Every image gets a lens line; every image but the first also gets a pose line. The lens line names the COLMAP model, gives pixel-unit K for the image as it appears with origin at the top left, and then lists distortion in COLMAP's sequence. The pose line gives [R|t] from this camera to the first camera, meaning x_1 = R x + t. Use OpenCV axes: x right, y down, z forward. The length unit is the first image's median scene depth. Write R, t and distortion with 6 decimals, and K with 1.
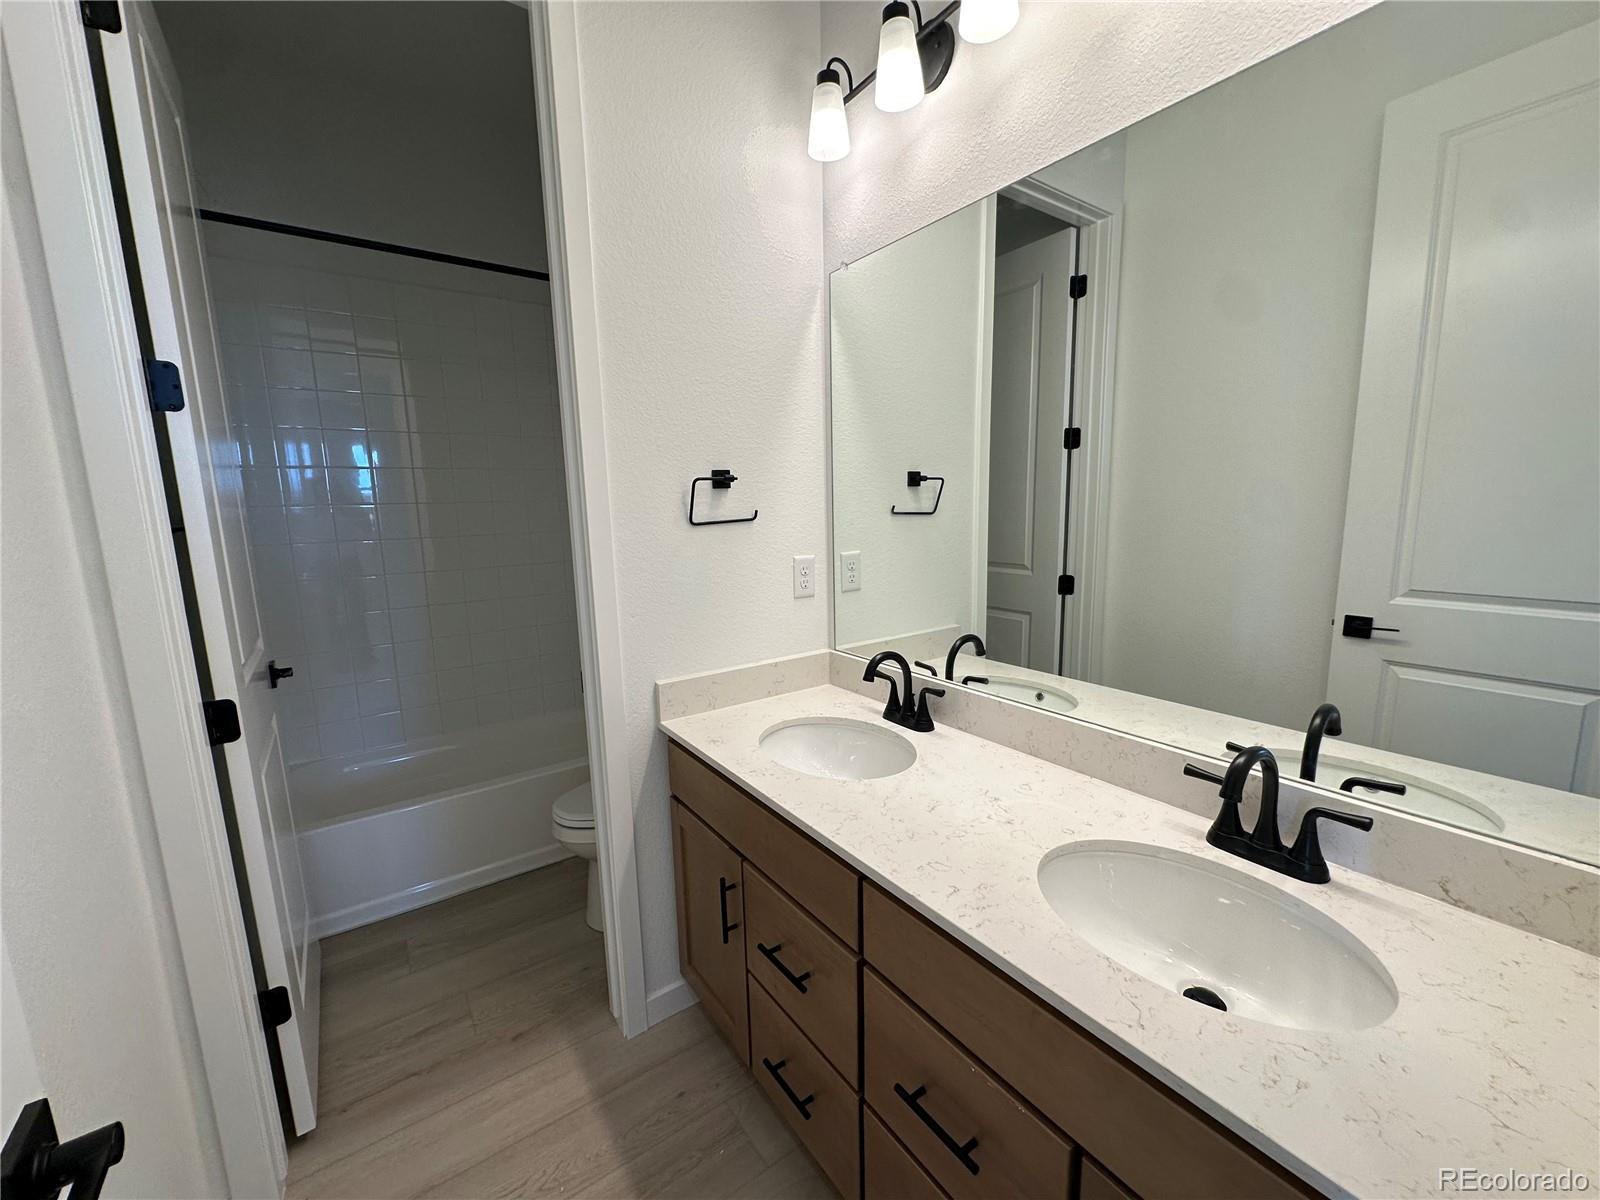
lens RADIAL K [[632.3, 0, 800.1], [0, 632.3, 608.7], [0, 0, 1]] dist [-0.000969, 0.000370]
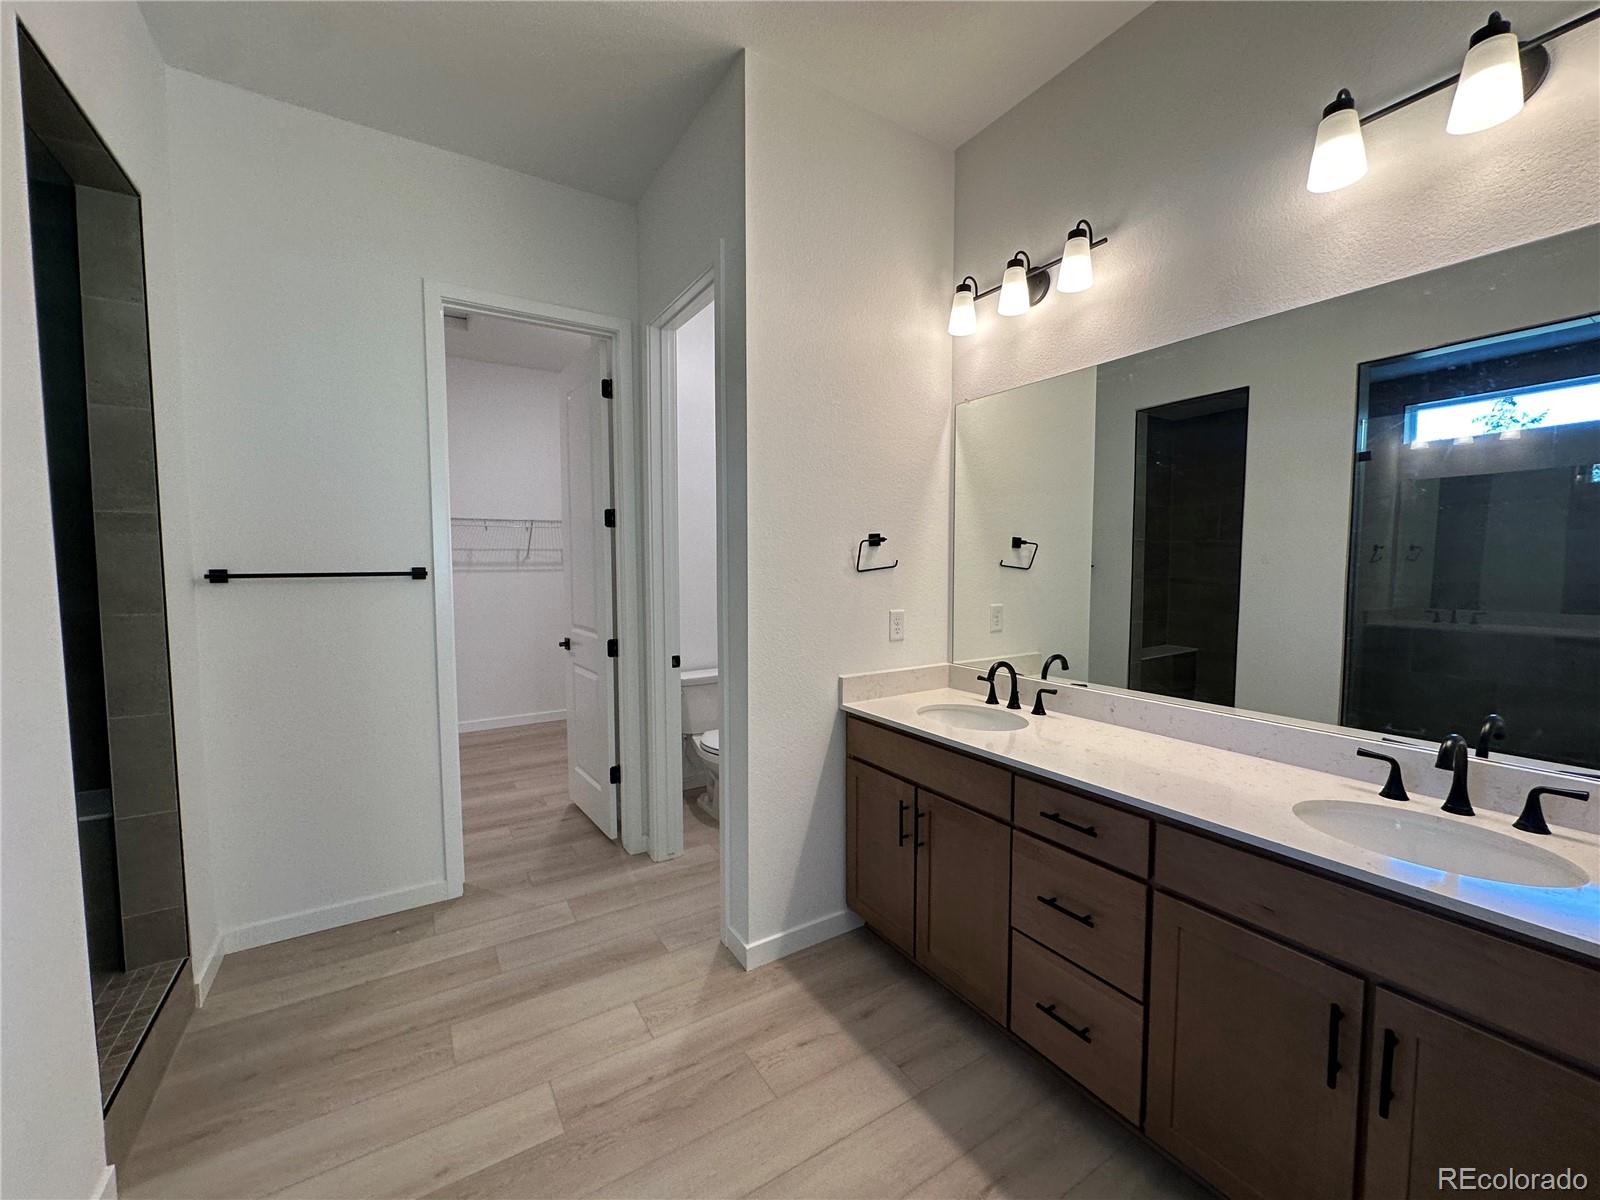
lens RADIAL K [[636.5, 0, 800.0], [0, 636.5, 600.0], [0, 0, 1]] dist [-0.000052, 0.000023]
pose [[0.998354, 0.022946, -0.052560, -0.240836], [-0.027814, 0.995198, -0.093850, 0.077825], [0.050154, 0.095158, 0.994198, -0.473376]]
